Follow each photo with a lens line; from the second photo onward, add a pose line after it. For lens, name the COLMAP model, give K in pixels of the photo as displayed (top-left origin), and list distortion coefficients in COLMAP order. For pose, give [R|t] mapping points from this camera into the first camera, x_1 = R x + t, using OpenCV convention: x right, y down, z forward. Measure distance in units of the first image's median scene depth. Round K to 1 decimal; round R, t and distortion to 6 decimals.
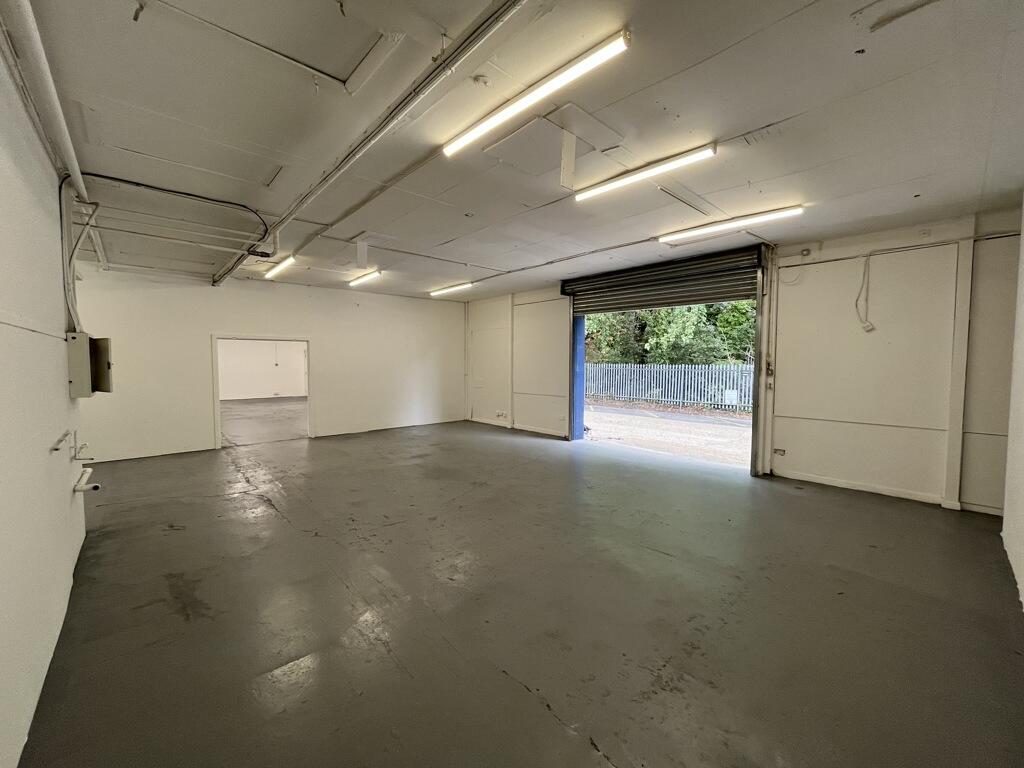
lens RADIAL K [[413.7, 0, 507.7], [0, 413.7, 383.5], [0, 0, 1]] dist [-0.004410, 0.001350]
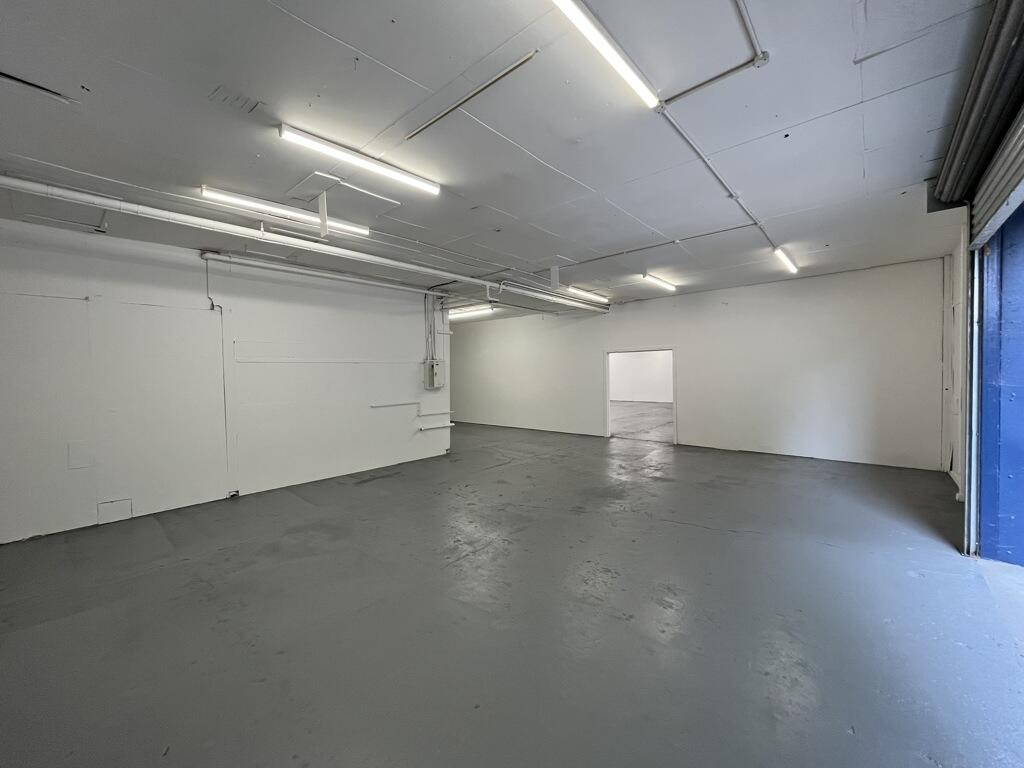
lens RADIAL K [[413.7, 0, 510.3], [0, 413.7, 382.3], [0, 0, 1]] dist [-0.004410, 0.001350]
pose [[0.112414, 0.021649, -0.993426, 0.570627], [-0.038447, 0.999109, 0.017423, -0.025825], [0.992917, 0.036236, 0.113147, 0.555391]]
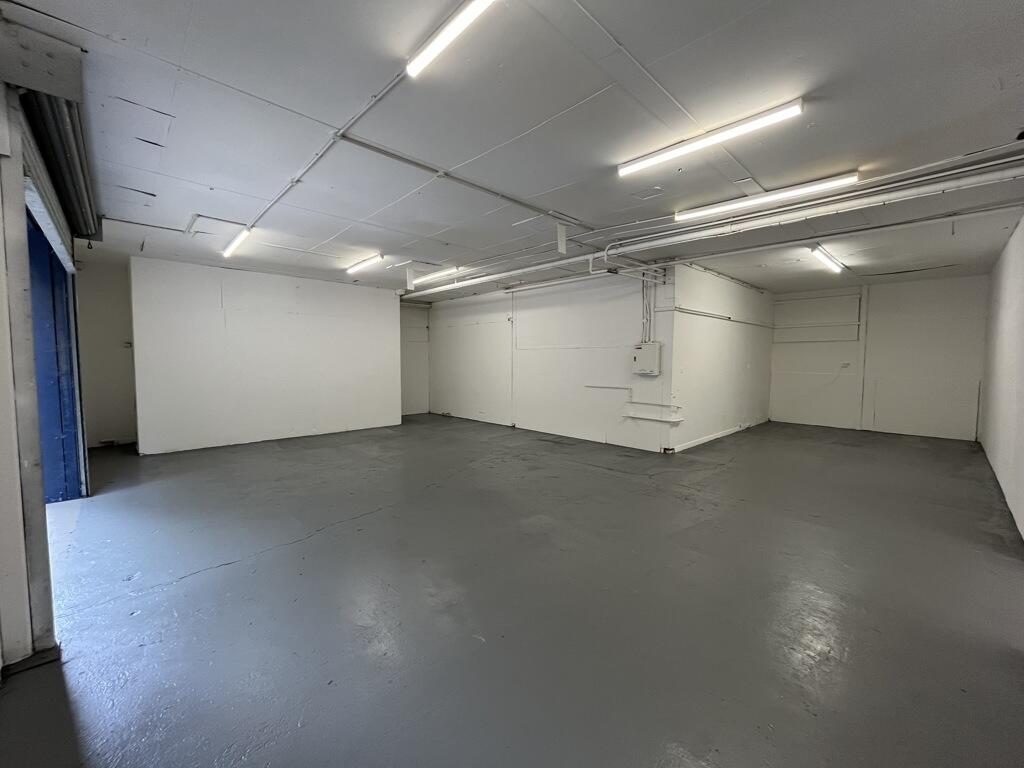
lens RADIAL K [[413.7, 0, 509.8], [0, 413.7, 377.9], [0, 0, 1]] dist [-0.004410, 0.001350]
pose [[-0.999664, -0.002252, -0.025819, -0.138087], [-0.004843, 0.994904, 0.100707, -0.069428], [0.025461, 0.100798, -0.994581, 1.385253]]
